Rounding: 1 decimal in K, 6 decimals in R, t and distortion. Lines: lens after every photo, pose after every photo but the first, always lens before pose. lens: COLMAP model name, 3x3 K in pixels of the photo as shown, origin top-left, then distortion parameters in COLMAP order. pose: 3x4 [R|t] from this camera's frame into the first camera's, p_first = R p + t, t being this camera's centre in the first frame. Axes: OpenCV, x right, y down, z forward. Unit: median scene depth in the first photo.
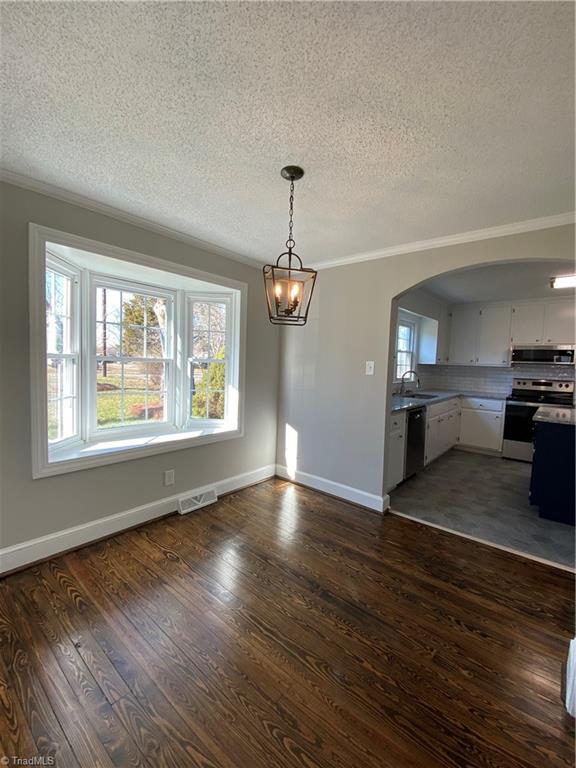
lens RADIAL K [[334.3, 0, 288.0], [0, 334.3, 384.0], [0, 0, 1]] dist [0.028049, -0.023334]
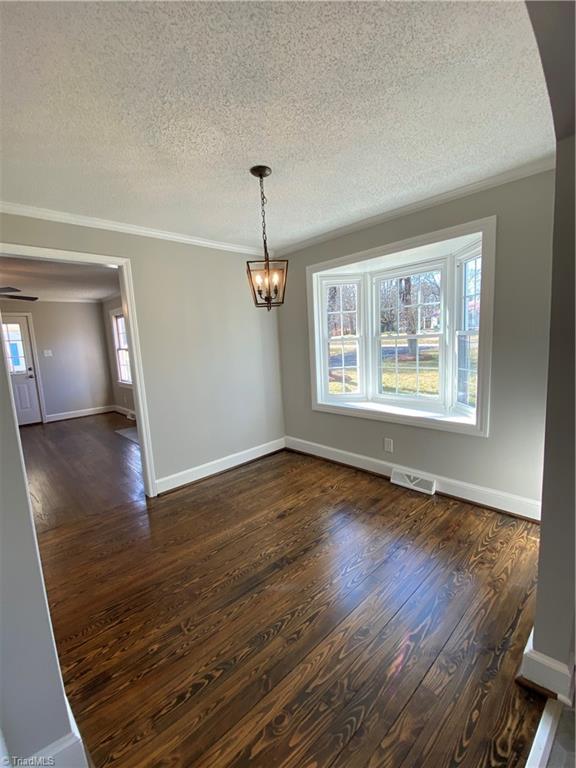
lens RADIAL K [[334.3, 0, 288.0], [0, 334.3, 384.0], [0, 0, 1]] dist [0.028049, -0.023334]
pose [[-0.120923, 0.110704, -0.986470, 0.868998], [-0.014155, 0.993469, 0.113225, -0.046697], [0.992561, 0.027655, -0.118566, 0.924480]]
